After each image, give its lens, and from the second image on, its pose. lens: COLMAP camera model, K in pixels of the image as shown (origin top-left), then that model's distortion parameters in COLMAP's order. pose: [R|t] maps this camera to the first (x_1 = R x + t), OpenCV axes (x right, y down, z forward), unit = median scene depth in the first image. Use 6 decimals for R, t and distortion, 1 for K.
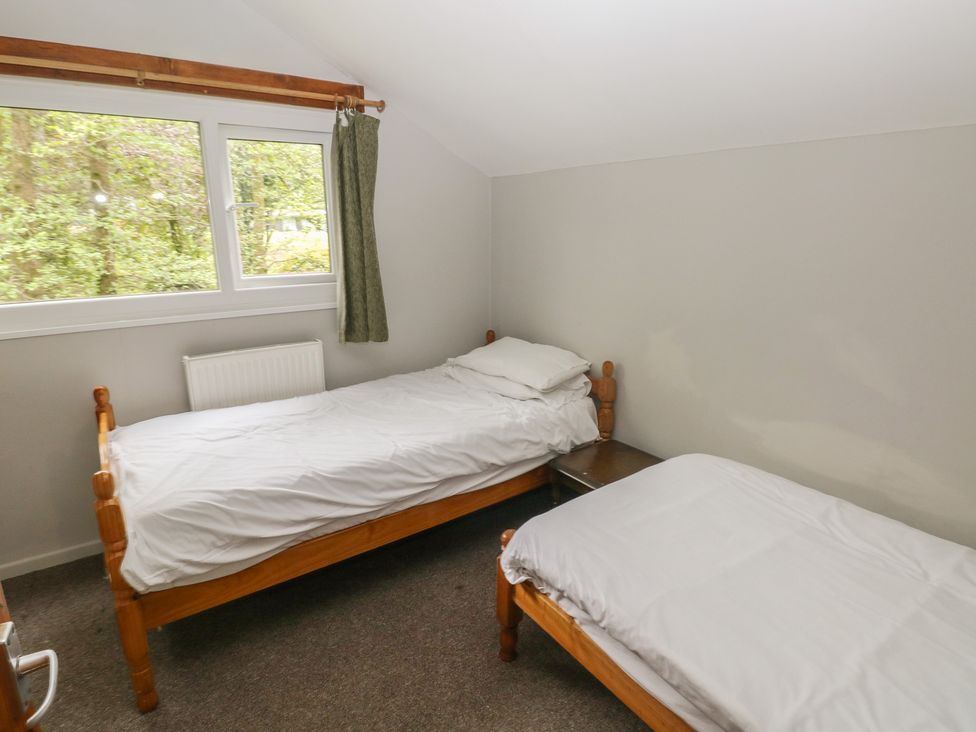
lens RADIAL K [[557.3, 0, 482.3], [0, 557.3, 370.8], [0, 0, 1]] dist [-0.013861, -0.007491]
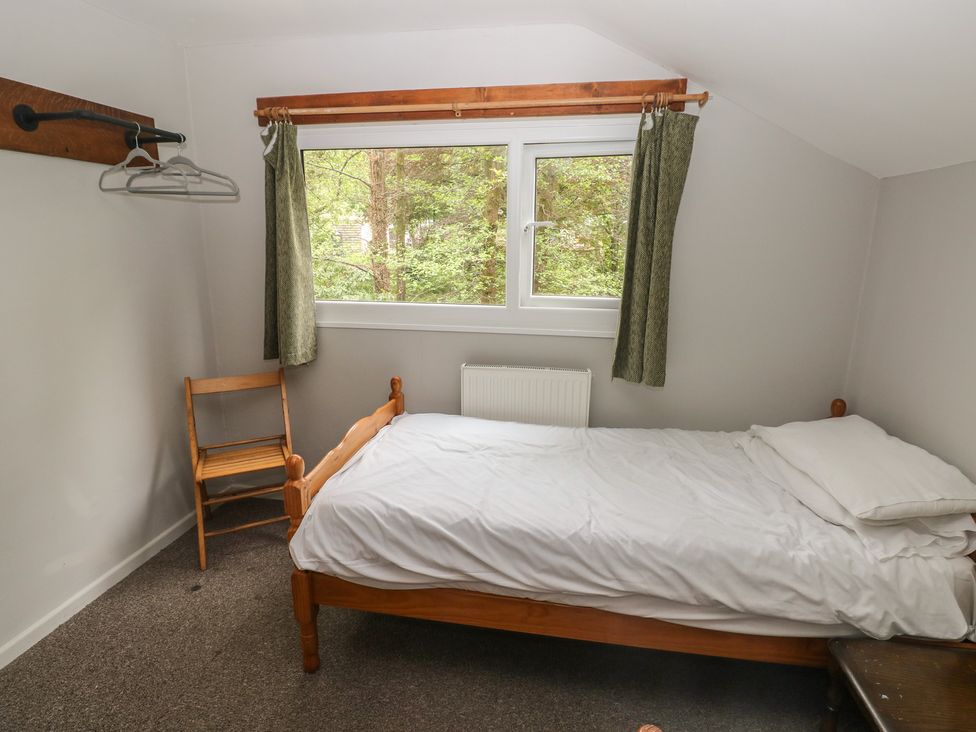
lens RADIAL K [[522.5, 0, 487.6], [0, 522.5, 356.3], [0, 0, 1]] dist [-0.012569, -0.006966]
pose [[0.690688, 0.164795, -0.704125, 0.213354], [-0.189608, 0.980892, 0.043581, -0.095839], [0.697853, 0.103407, 0.708737, 0.322679]]
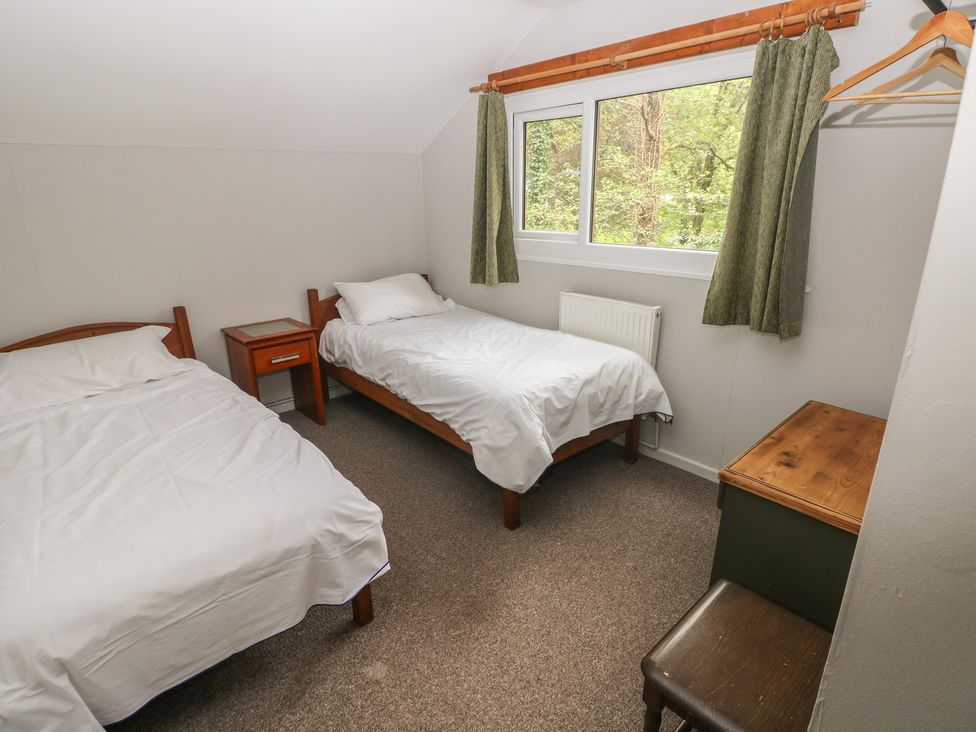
lens RADIAL K [[522.5, 0, 480.8], [0, 522.5, 375.2], [0, 0, 1]] dist [-0.012569, -0.006966]
pose [[0.106597, 0.334848, -0.936223, 0.688980], [-0.229169, 0.924511, 0.304566, -0.176276], [0.967532, 0.182088, 0.175287, 0.646249]]
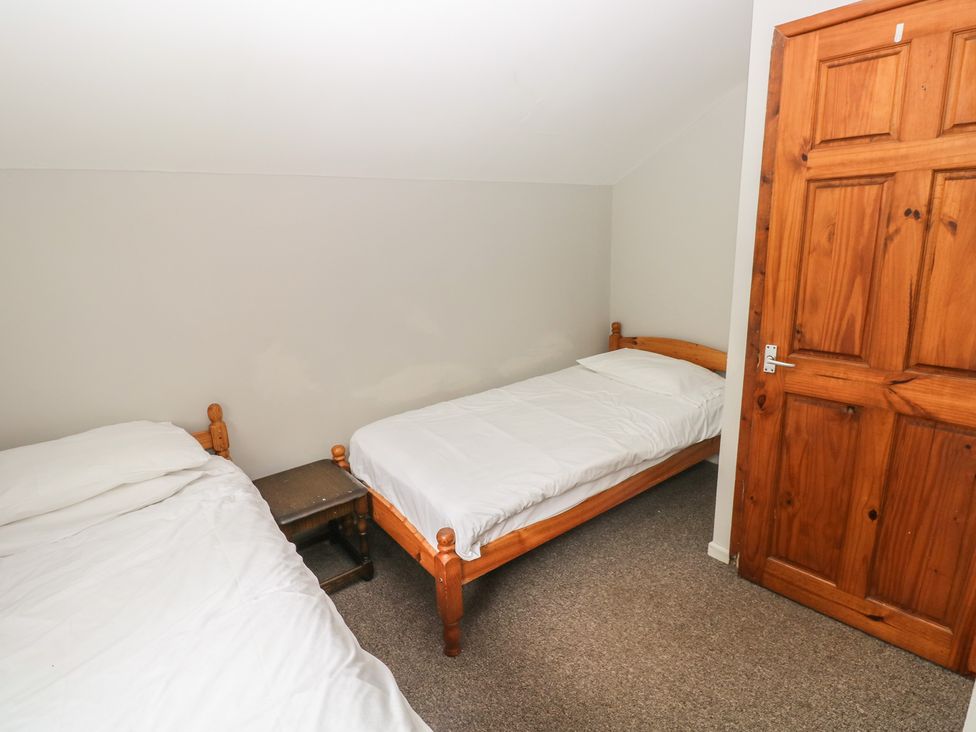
lens RADIAL K [[522.5, 0, 493.2], [0, 522.5, 363.3], [0, 0, 1]] dist [-0.012569, -0.006966]
pose [[-0.093937, -0.229591, 0.968743, -0.639679], [0.292333, 0.923792, 0.247284, -0.166200], [-0.951692, 0.306425, -0.019661, 0.640403]]
